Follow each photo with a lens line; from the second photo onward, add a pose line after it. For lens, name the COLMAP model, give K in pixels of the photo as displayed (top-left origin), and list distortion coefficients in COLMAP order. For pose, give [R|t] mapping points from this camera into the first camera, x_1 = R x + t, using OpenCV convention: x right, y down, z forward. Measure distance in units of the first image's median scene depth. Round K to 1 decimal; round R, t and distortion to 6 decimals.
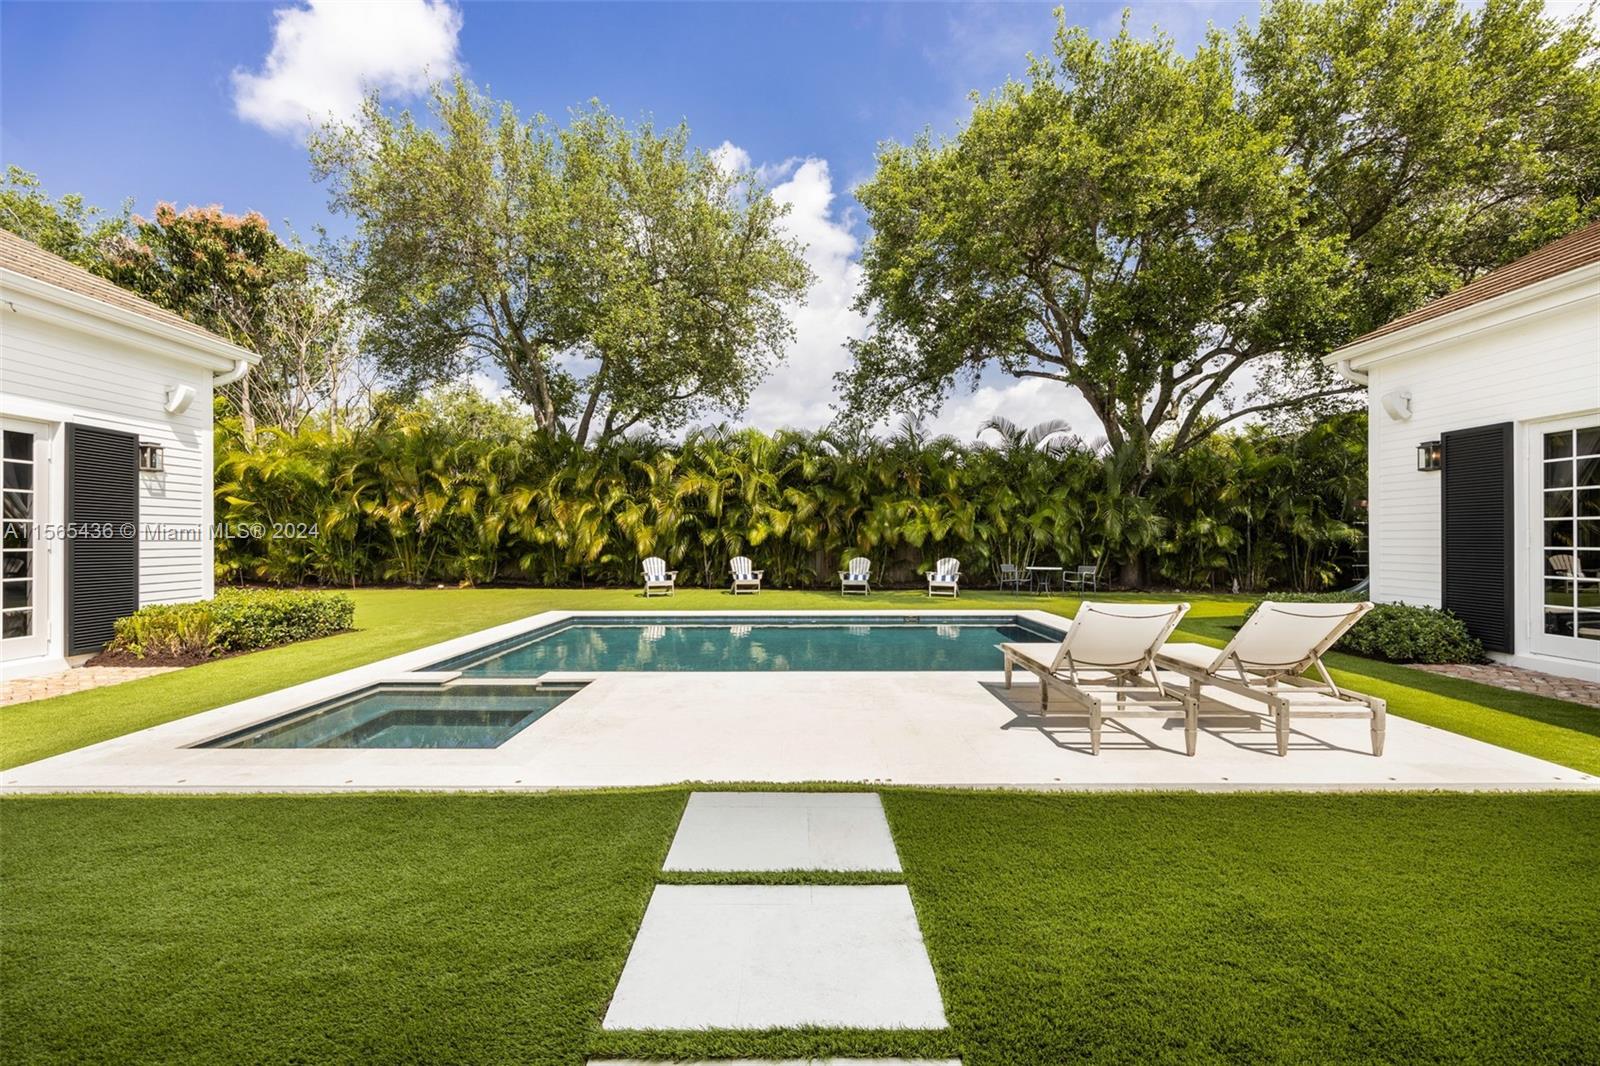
lens RADIAL K [[677.8, 0, 808.2], [0, 677.8, 536.9], [0, 0, 1]] dist [0.084020, 0.000081]
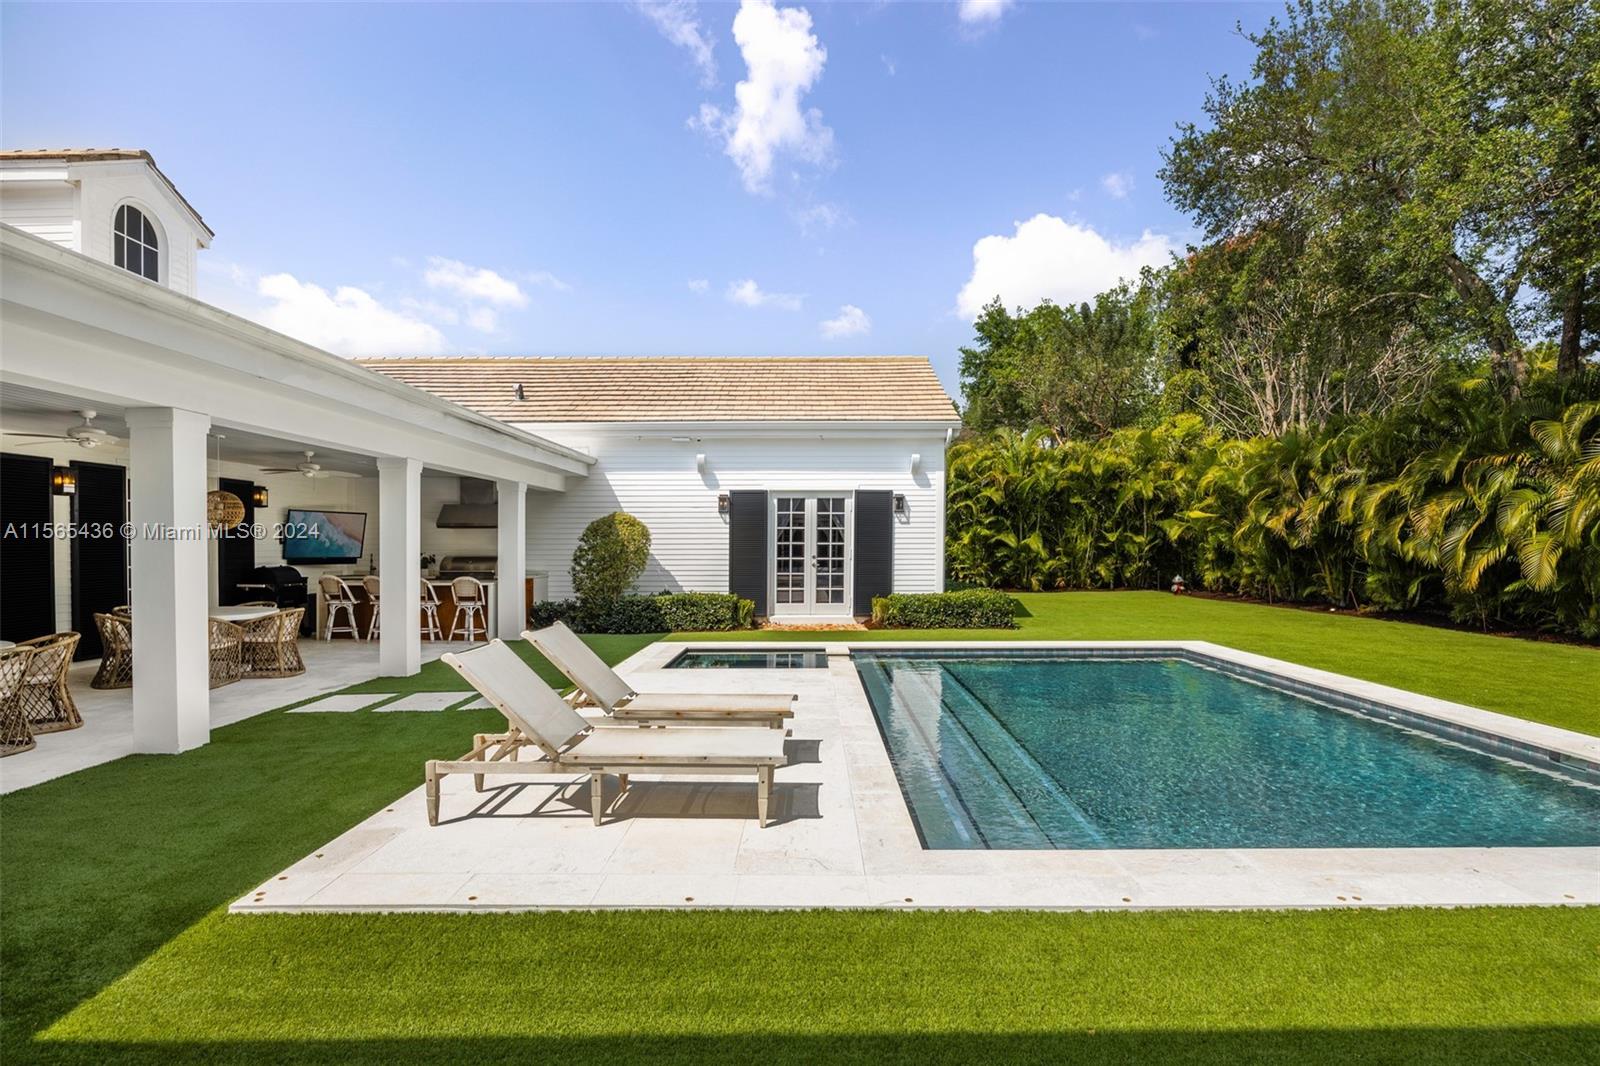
lens RADIAL K [[770.8, 0, 800.0], [0, 770.8, 533.0], [0, 0, 1]] dist [-0.000893, -0.000173]
pose [[-0.023398, -0.013829, -0.999631, 0.936316], [0.003704, 0.999896, -0.013920, -0.021480], [0.999719, -0.004028, -0.023344, 0.922361]]
